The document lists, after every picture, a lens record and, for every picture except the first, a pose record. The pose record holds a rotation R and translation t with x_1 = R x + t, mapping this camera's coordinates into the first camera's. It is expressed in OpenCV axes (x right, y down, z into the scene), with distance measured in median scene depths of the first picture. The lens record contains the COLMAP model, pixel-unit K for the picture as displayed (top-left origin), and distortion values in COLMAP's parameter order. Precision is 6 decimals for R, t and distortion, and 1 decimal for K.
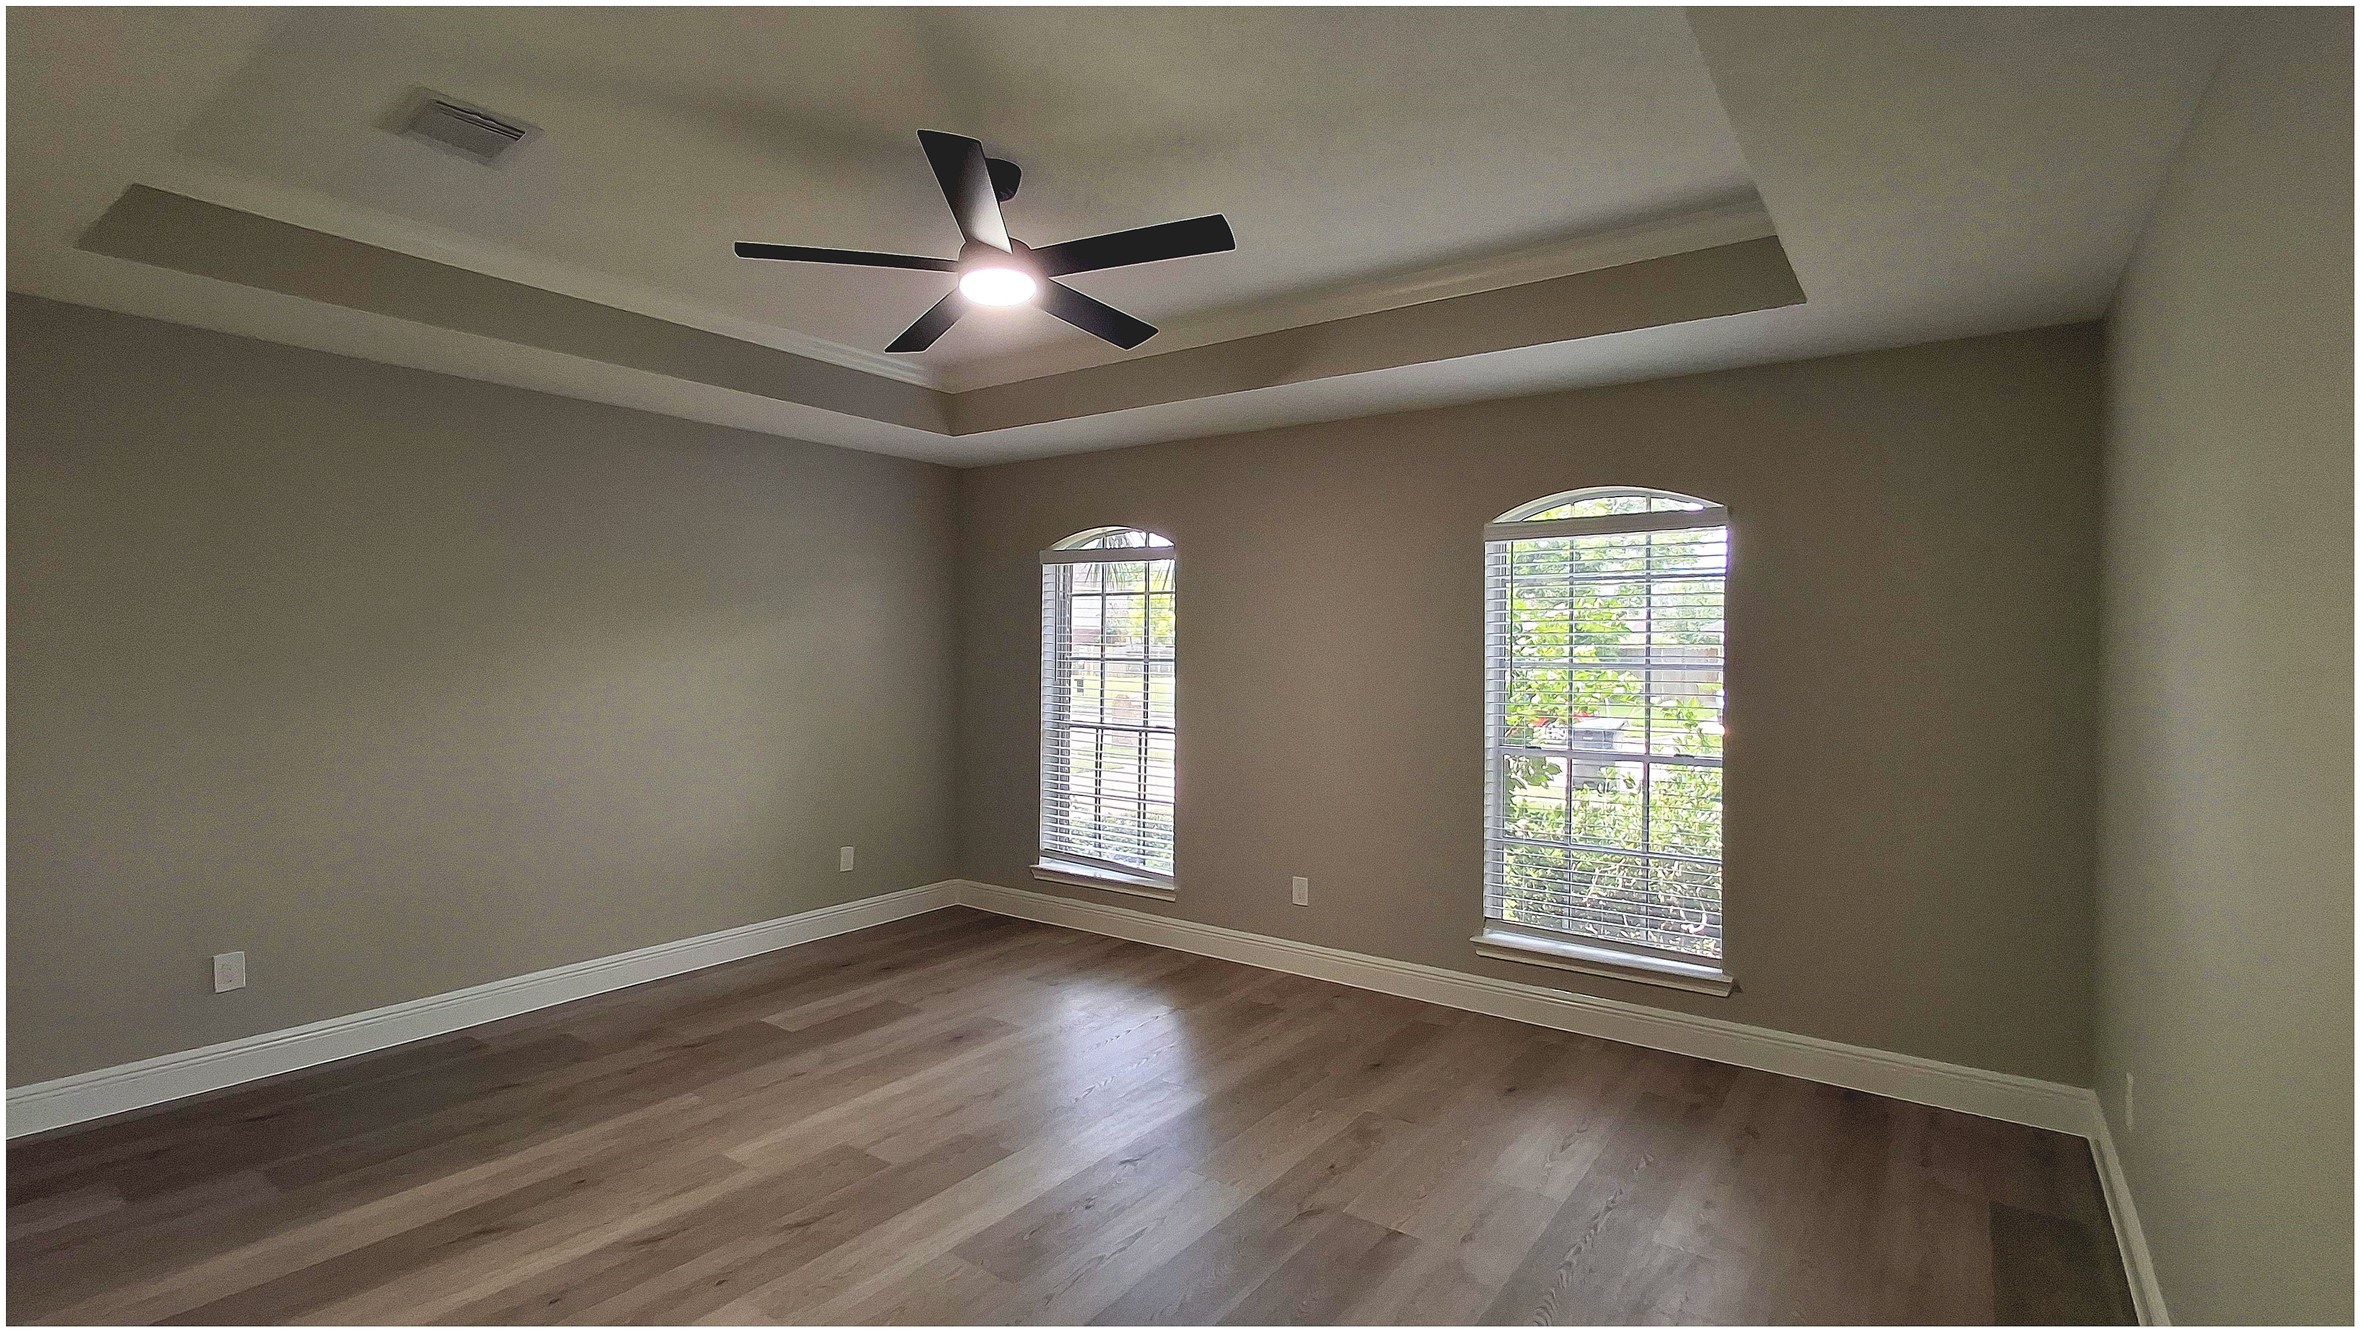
lens RADIAL K [[1082.6, 0, 1191.9], [0, 1082.6, 658.3], [0, 0, 1]] dist [-0.001715, 0.000119]
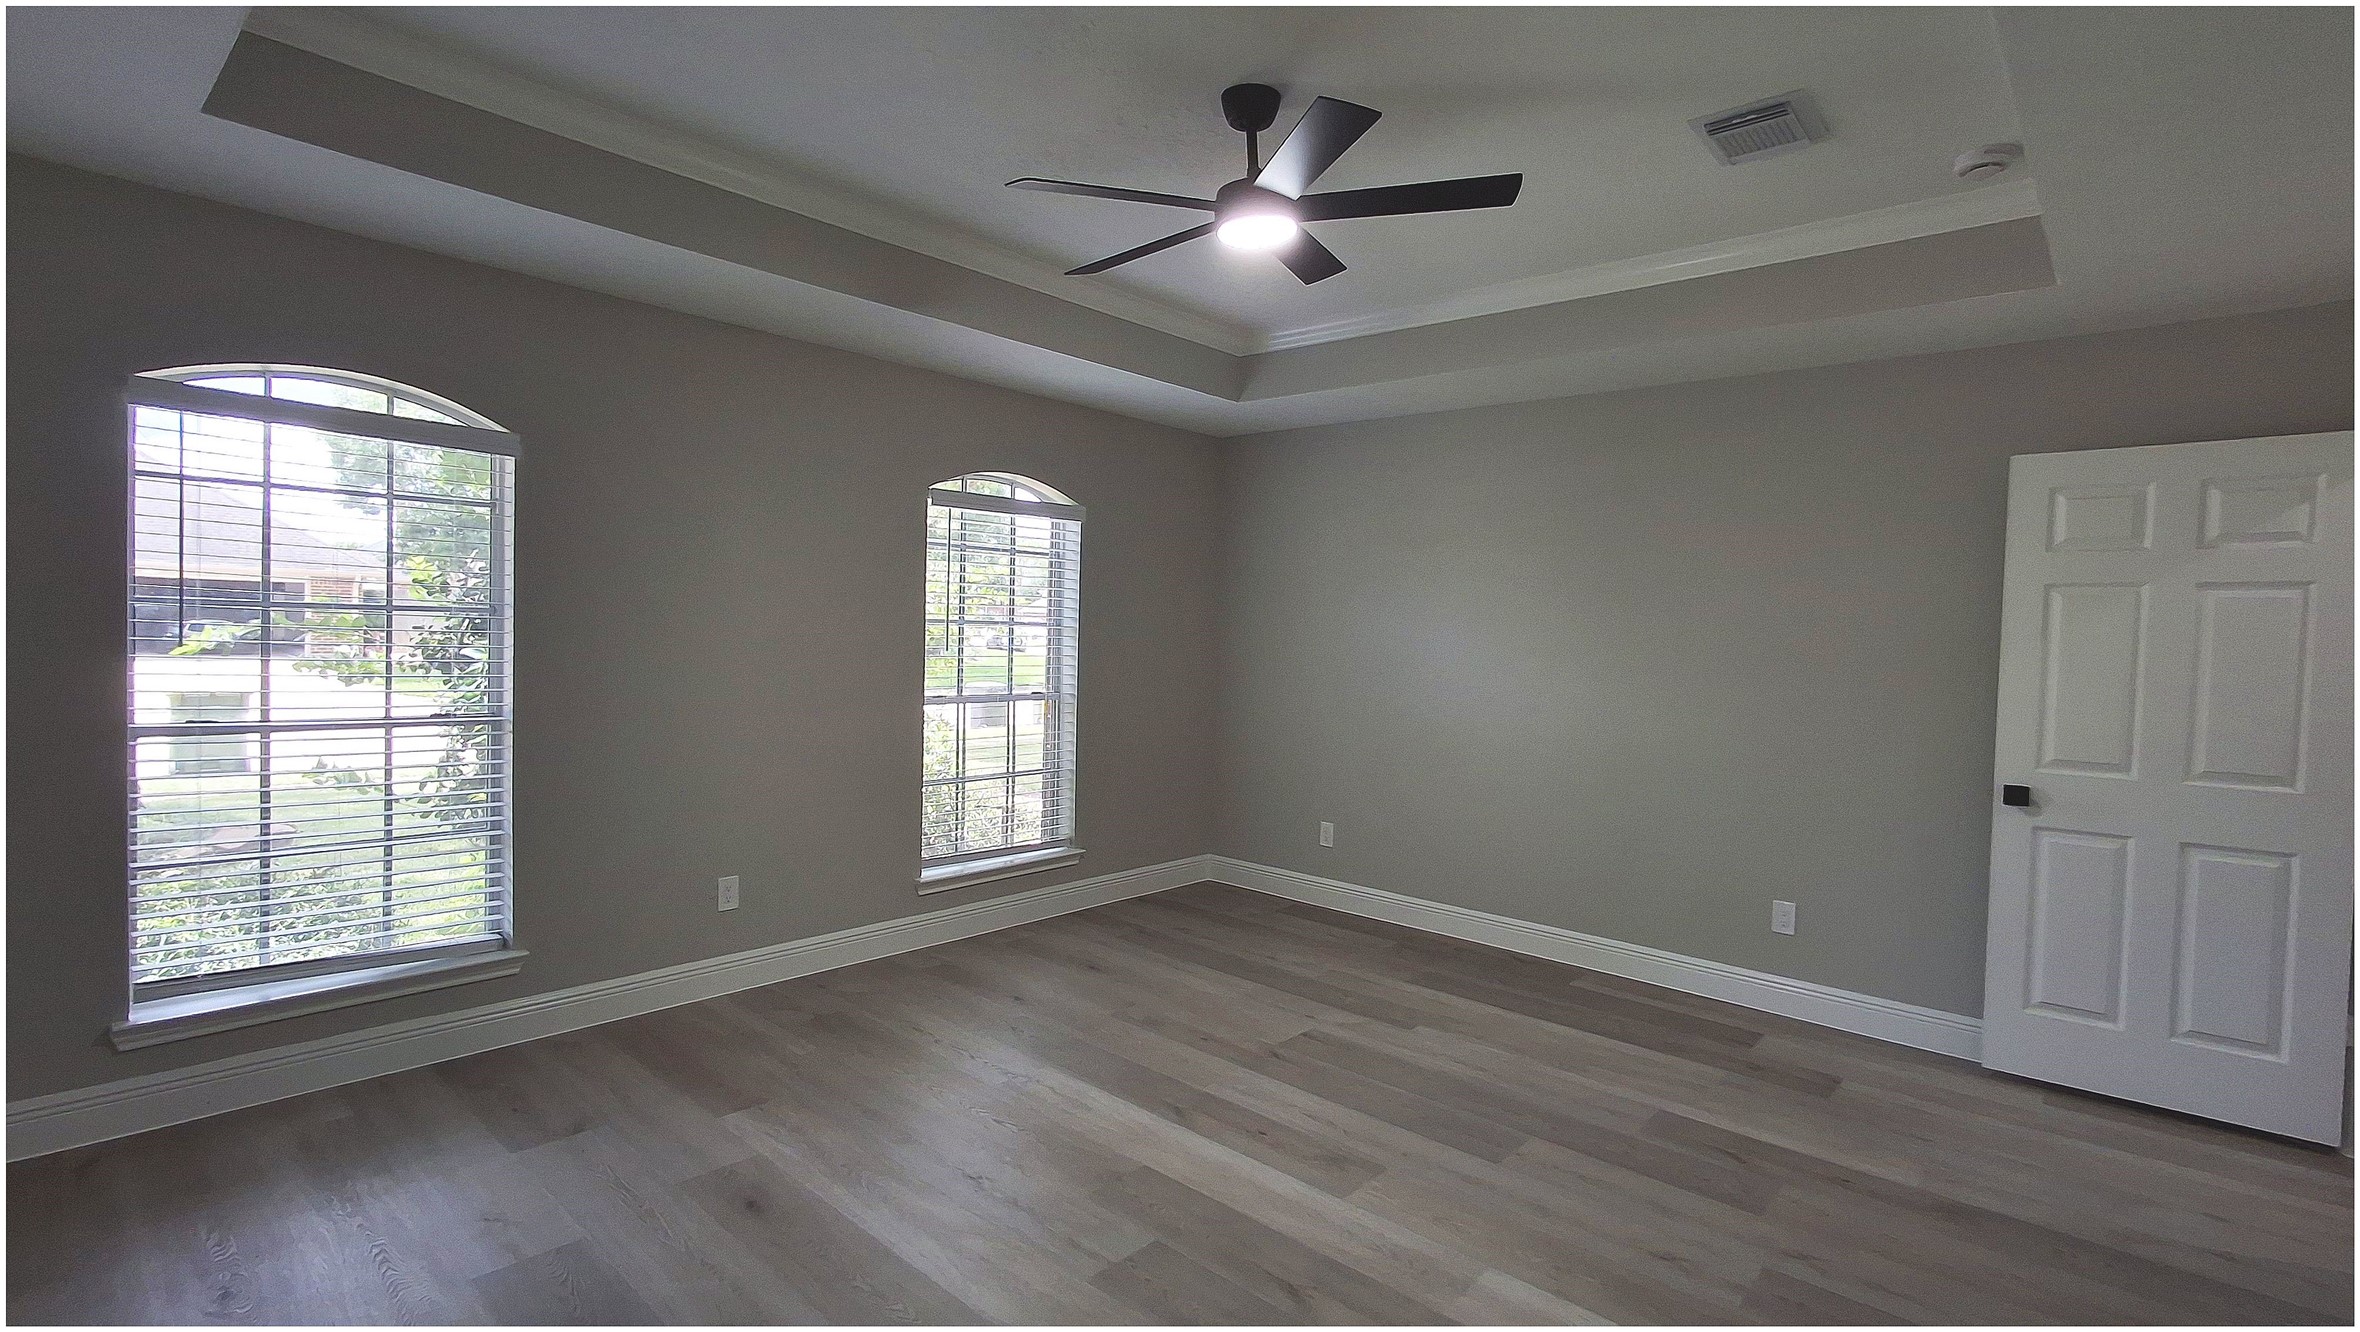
lens RADIAL K [[1082.6, 0, 1191.9], [0, 1082.6, 658.3], [0, 0, 1]] dist [-0.001715, 0.000119]
pose [[0.108341, -0.031807, 0.993605, -0.882652], [-0.021361, 0.999183, 0.034315, 0.000156], [-0.993884, -0.024942, 0.107573, 0.737557]]
